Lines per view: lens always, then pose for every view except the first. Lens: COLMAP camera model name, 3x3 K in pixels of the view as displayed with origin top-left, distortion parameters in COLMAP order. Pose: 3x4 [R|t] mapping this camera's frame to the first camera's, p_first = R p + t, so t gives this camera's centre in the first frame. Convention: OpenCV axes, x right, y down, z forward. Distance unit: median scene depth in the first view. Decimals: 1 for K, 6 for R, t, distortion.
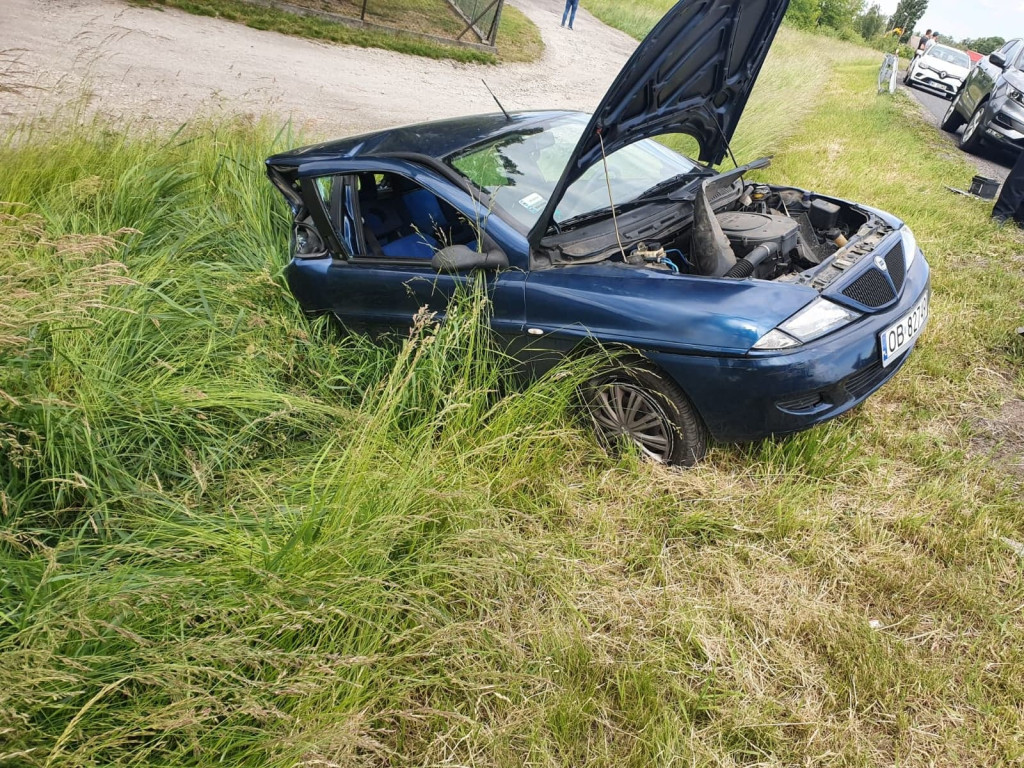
lens RADIAL K [[837.8, 0, 512.0], [0, 837.8, 384.0], [0, 0, 1]] dist [0.024172, 0.003596]
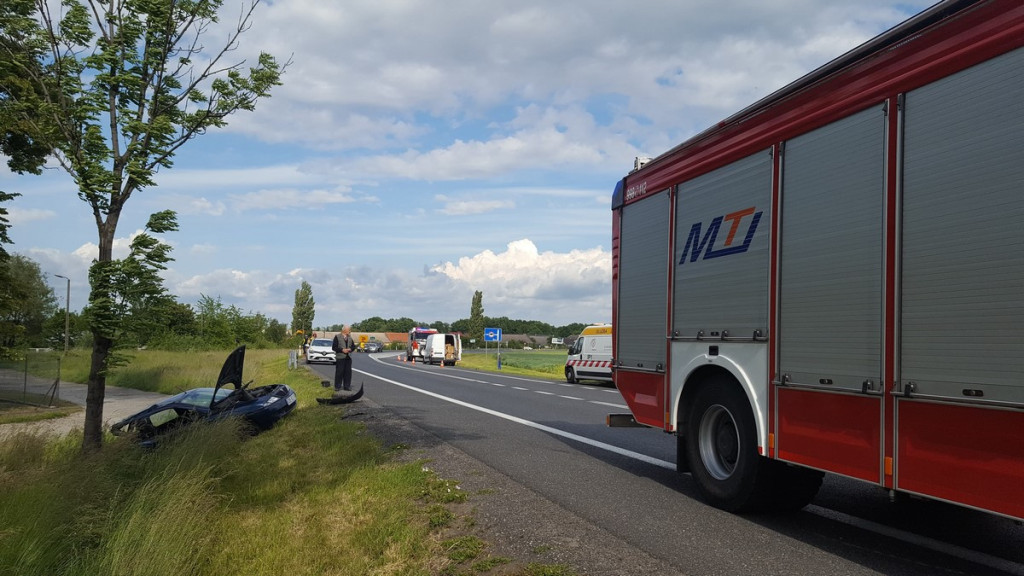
lens RADIAL K [[777.5, 0, 511.5], [0, 777.5, 315.2], [0, 0, 1]] dist [0.194956, -0.349148]
pose [[0.760701, -0.226716, 0.608222, -1.135898], [0.461296, 0.848040, -0.260833, 1.173979], [-0.456662, 0.478986, 0.749688, -2.978963]]
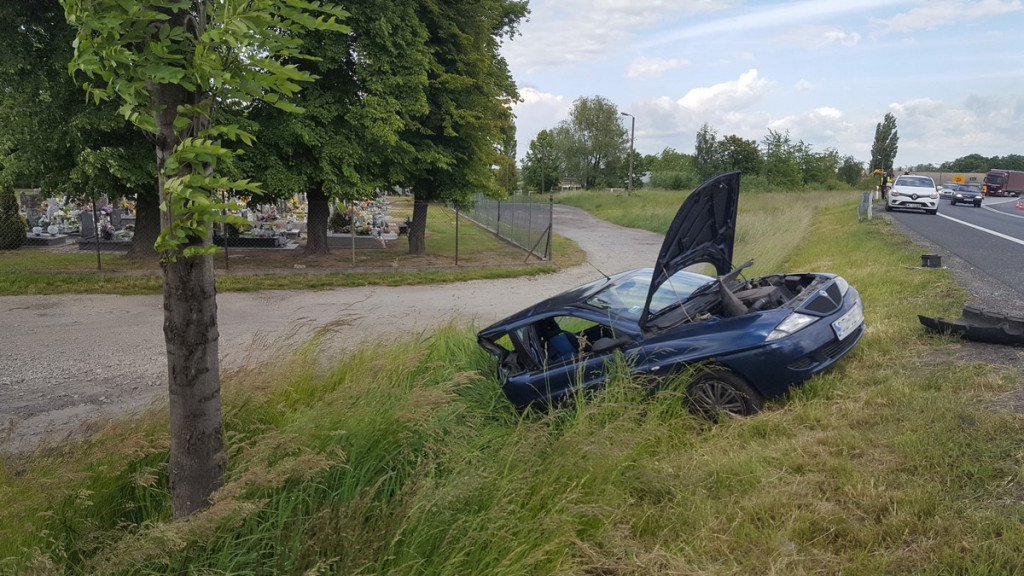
lens RADIAL K [[777.5, 0, 511.5], [0, 777.5, 315.2], [0, 0, 1]] dist [0.194956, -0.349148]
pose [[0.971066, -0.231700, -0.057851, -0.138882], [0.201495, 0.924945, -0.322299, 0.289924], [0.128186, 0.301317, 0.944869, -0.672638]]
